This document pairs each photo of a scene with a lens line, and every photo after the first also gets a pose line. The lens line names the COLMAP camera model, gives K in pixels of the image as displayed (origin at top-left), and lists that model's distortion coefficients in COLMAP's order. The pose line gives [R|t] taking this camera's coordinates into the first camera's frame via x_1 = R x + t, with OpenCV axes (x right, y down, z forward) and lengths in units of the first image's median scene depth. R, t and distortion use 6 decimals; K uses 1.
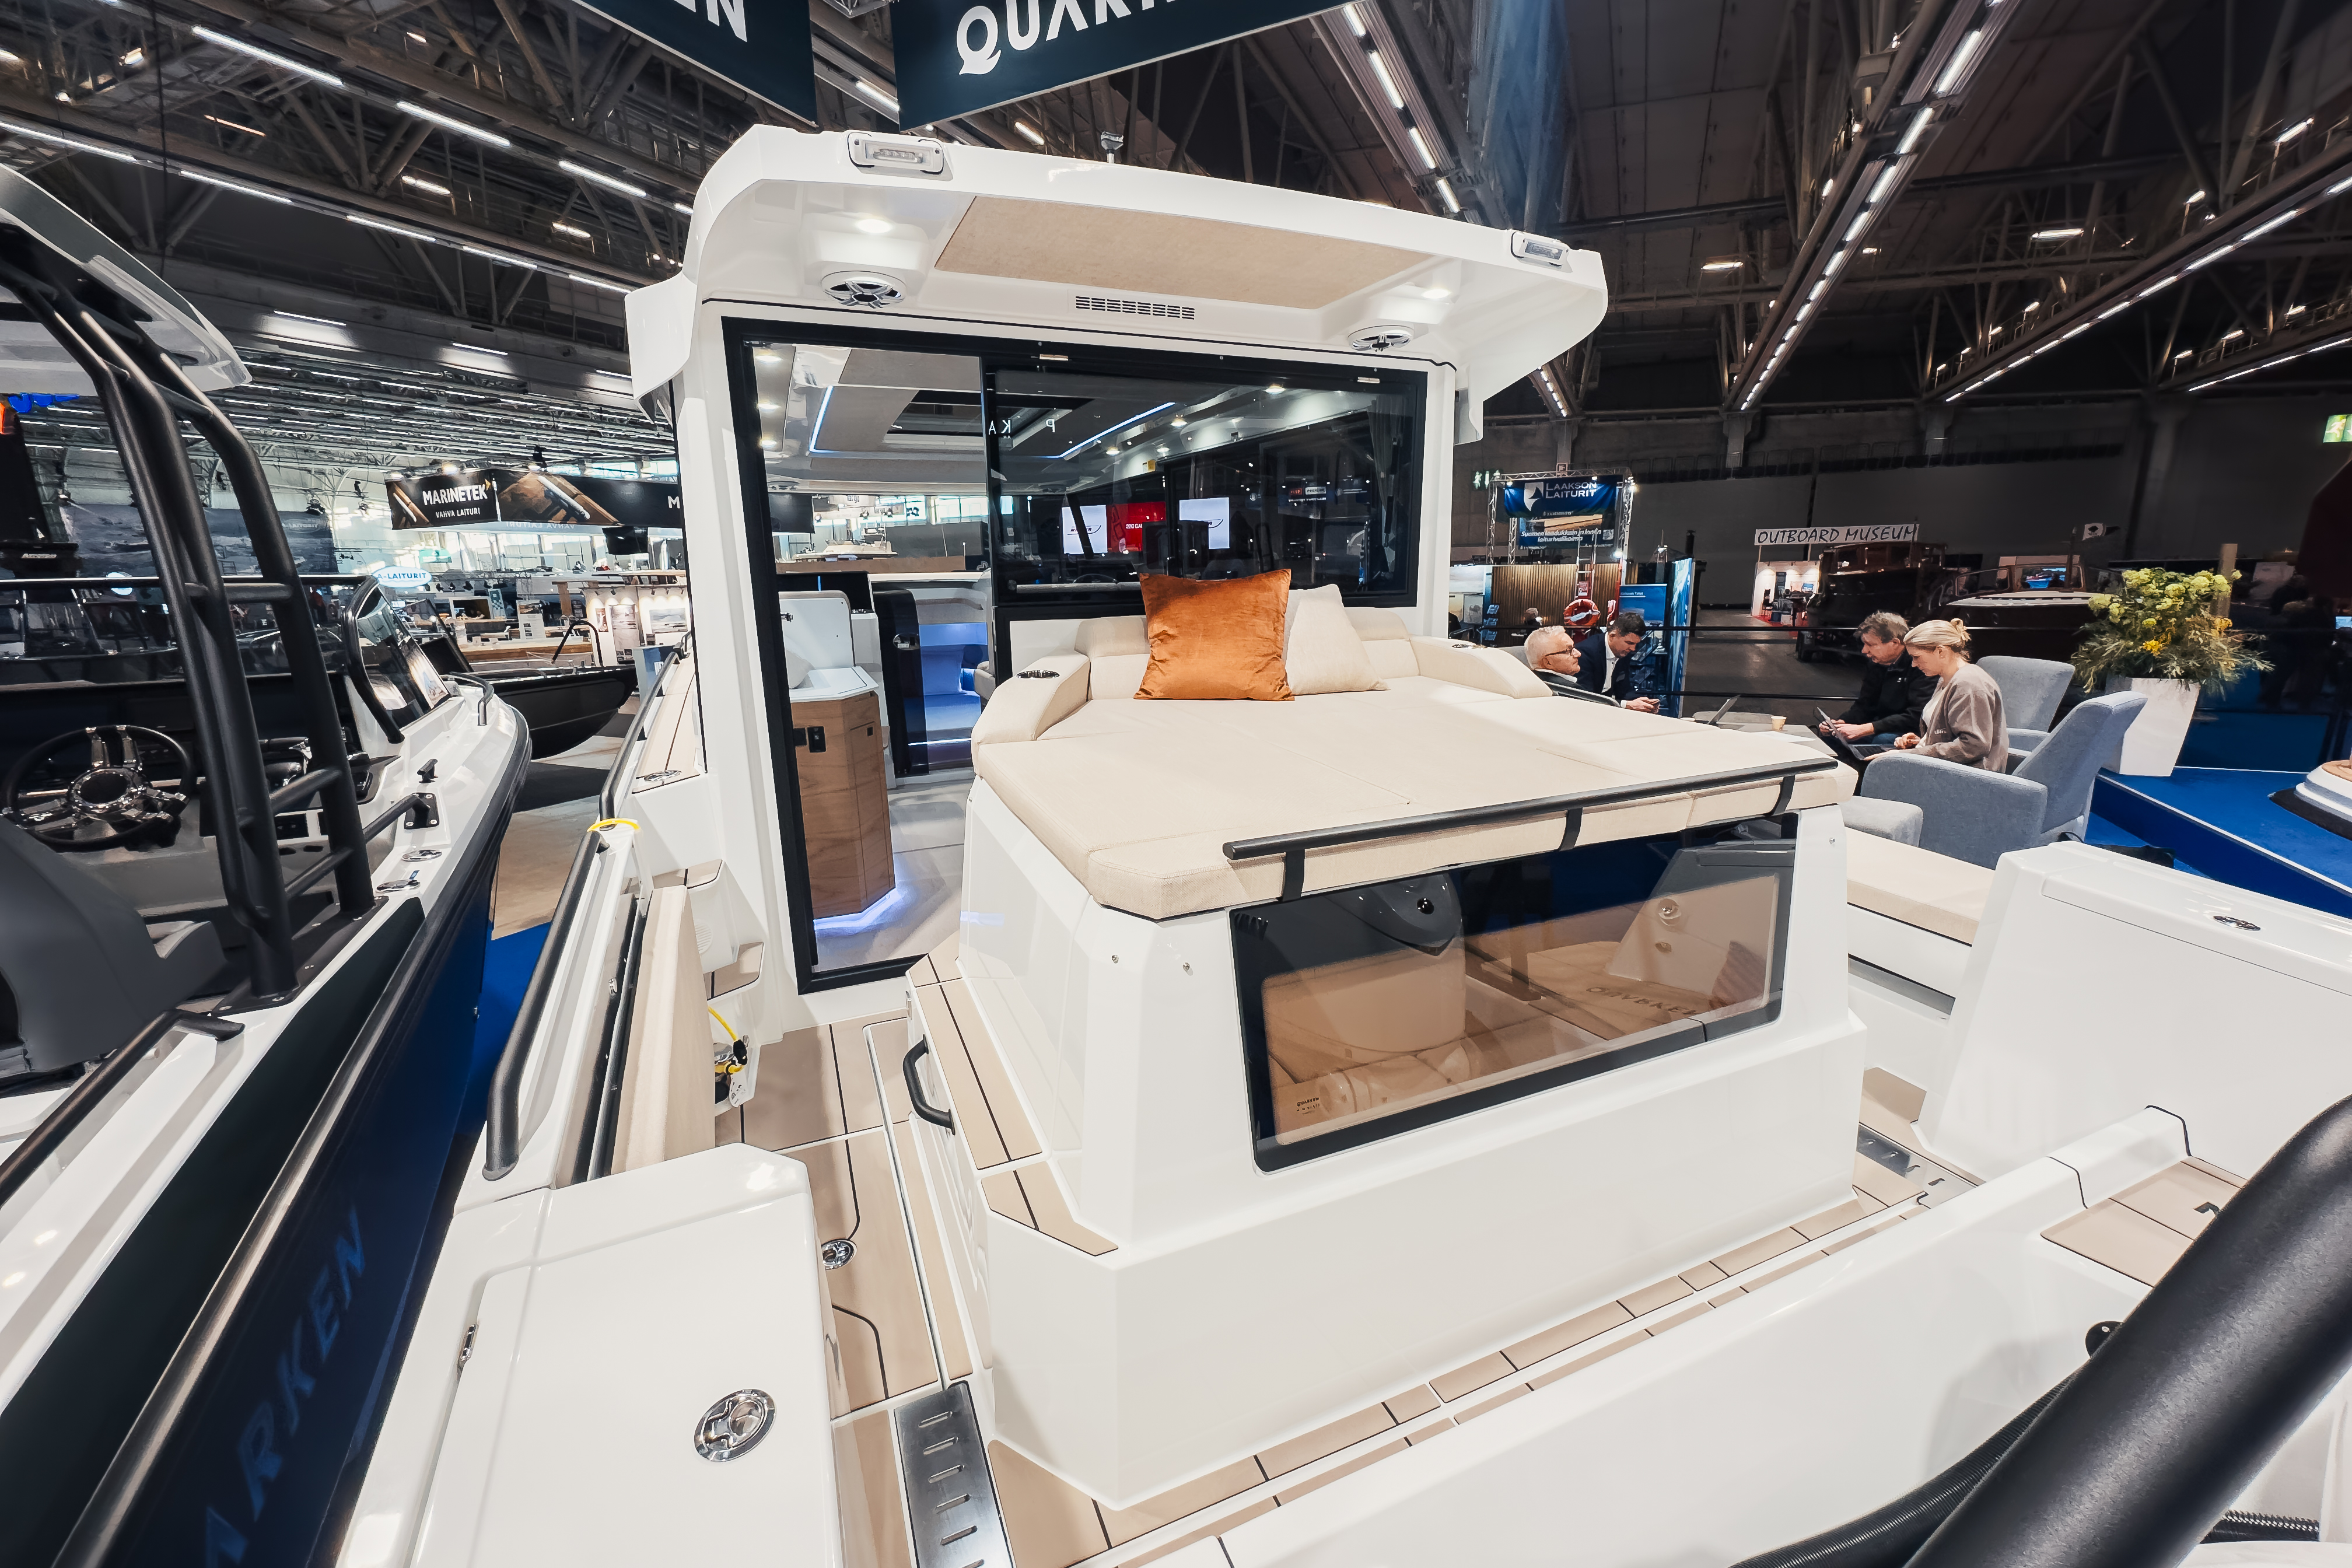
lens RADIAL K [[935.1, 0, 1176.0], [0, 935.1, 784.0], [0, 0, 1]] dist [0.001456, -0.000355]
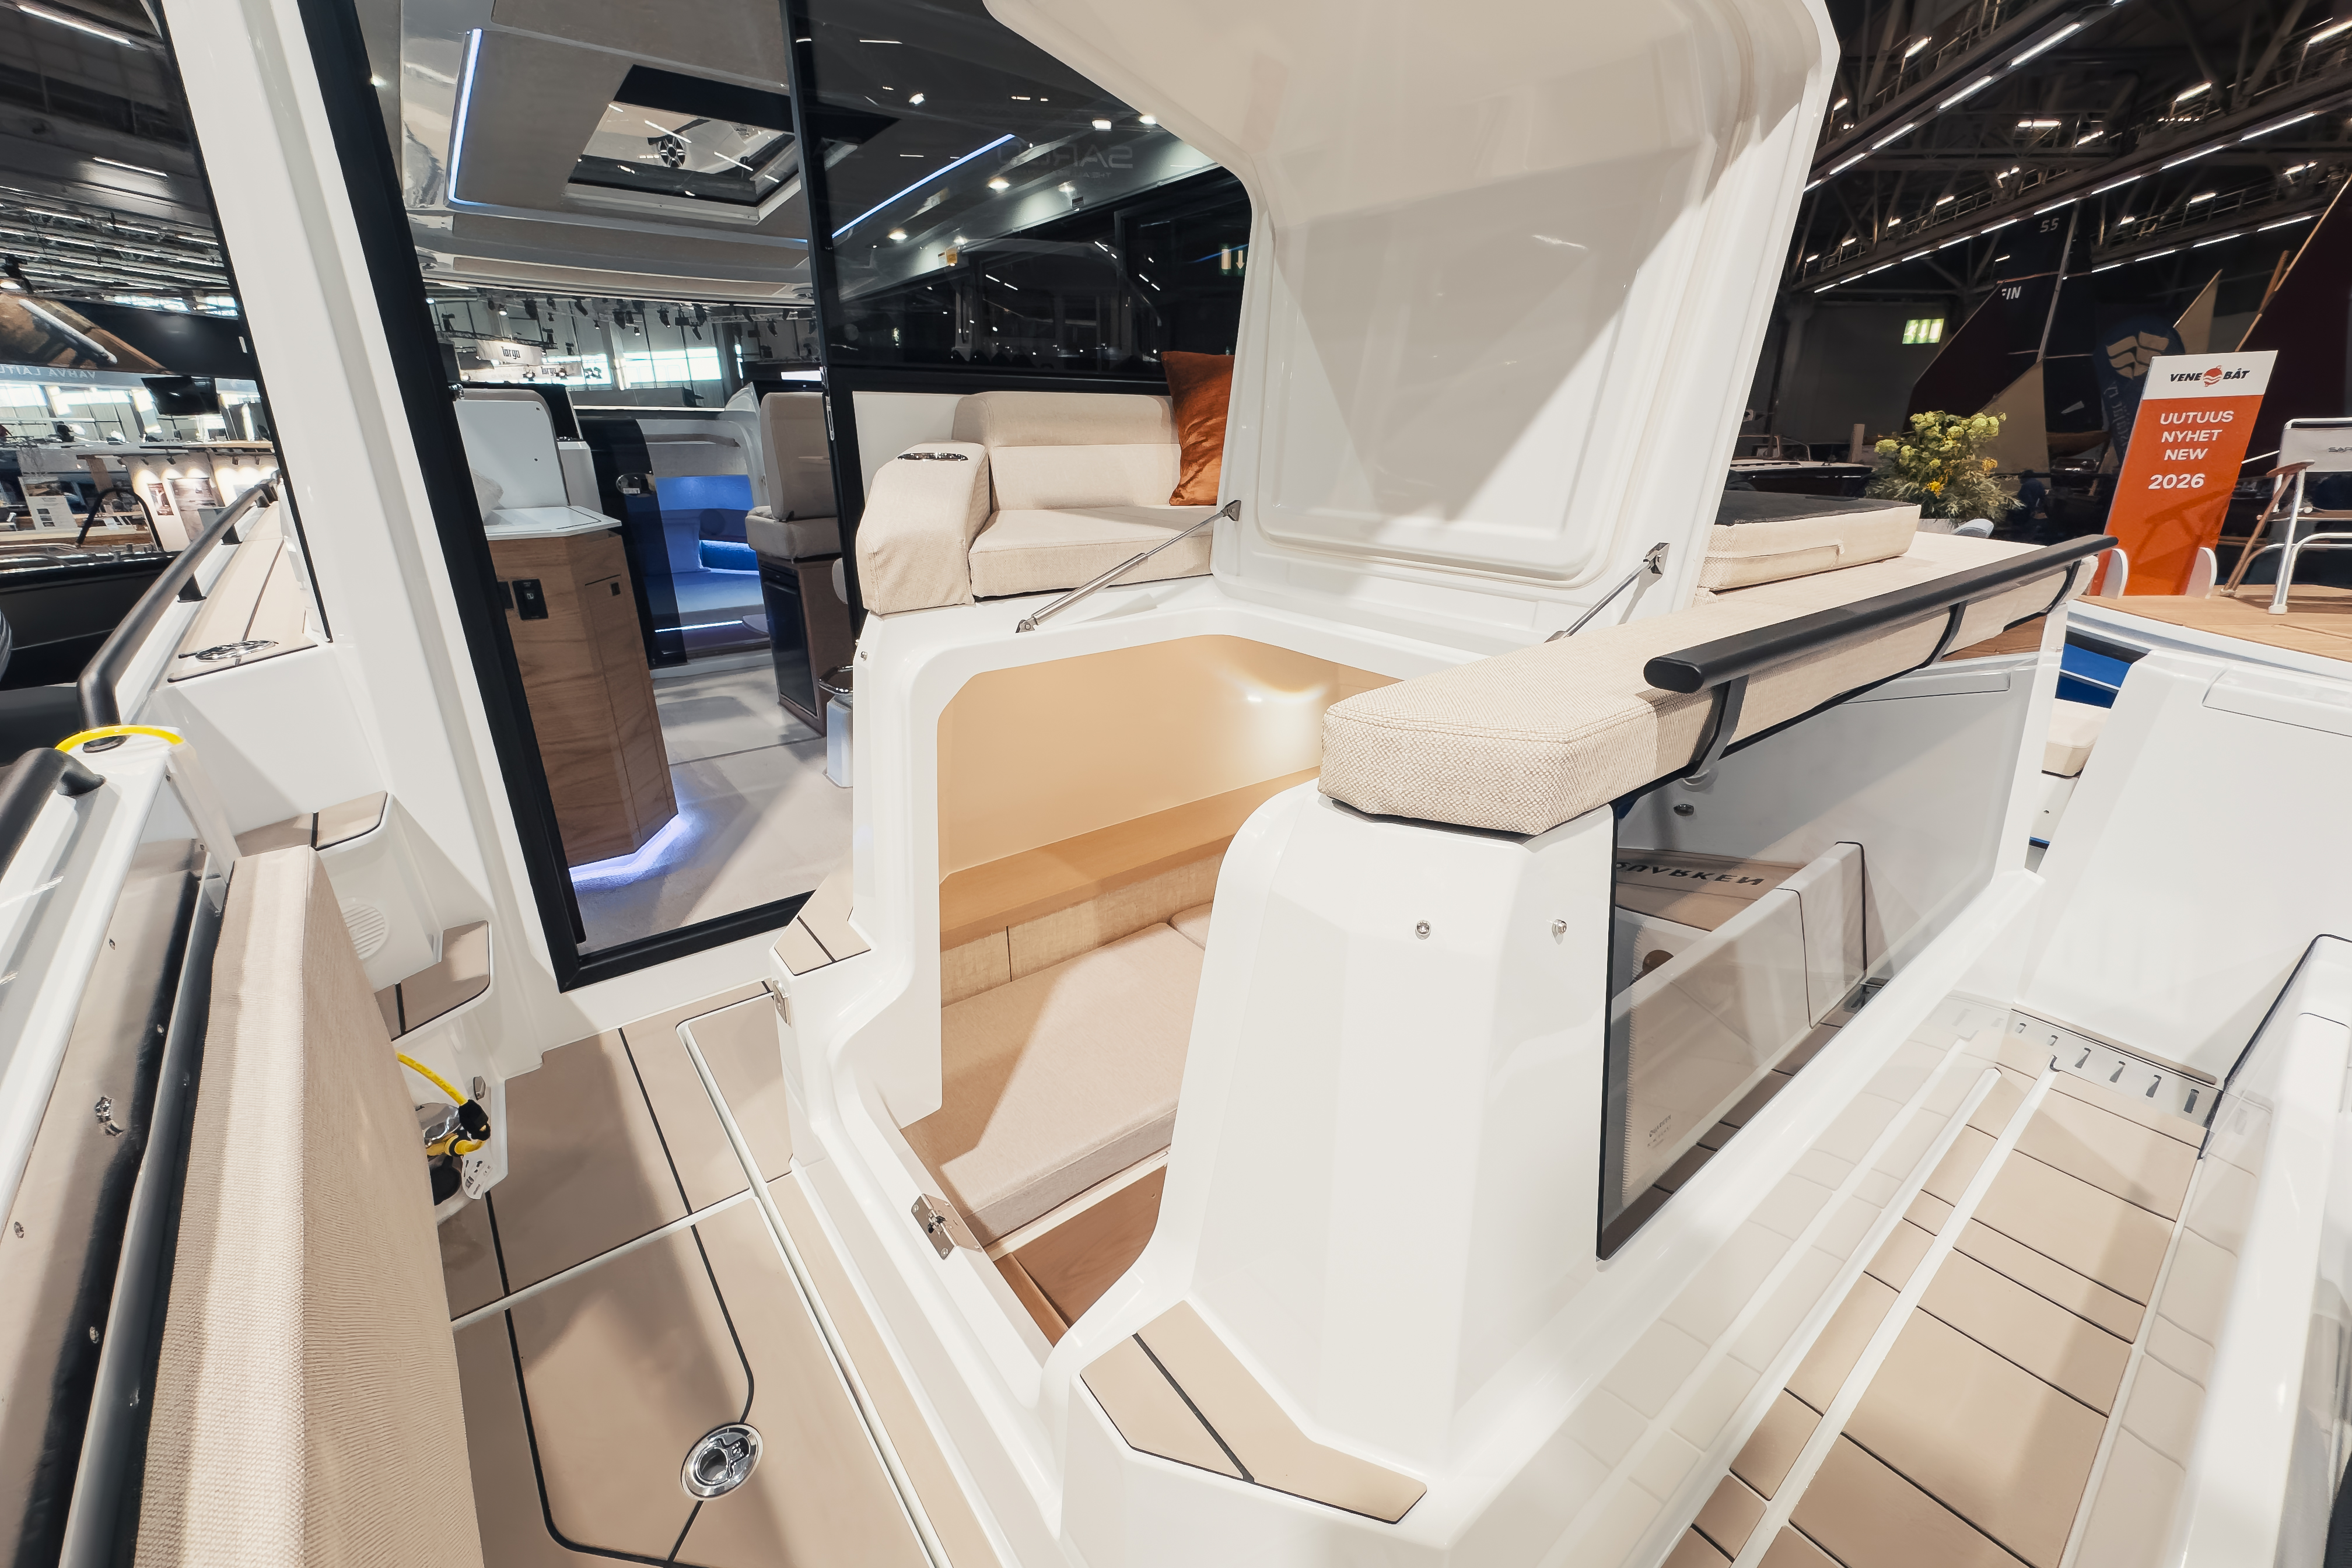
lens RADIAL K [[935.1, 0, 1176.0], [0, 935.1, 784.0], [0, 0, 1]] dist [0.001456, -0.000355]
pose [[0.966975, -0.078557, 0.242465, -0.085144], [0.049896, 0.991254, 0.122169, 0.016528], [-0.249941, -0.106037, 0.962437, 0.178690]]
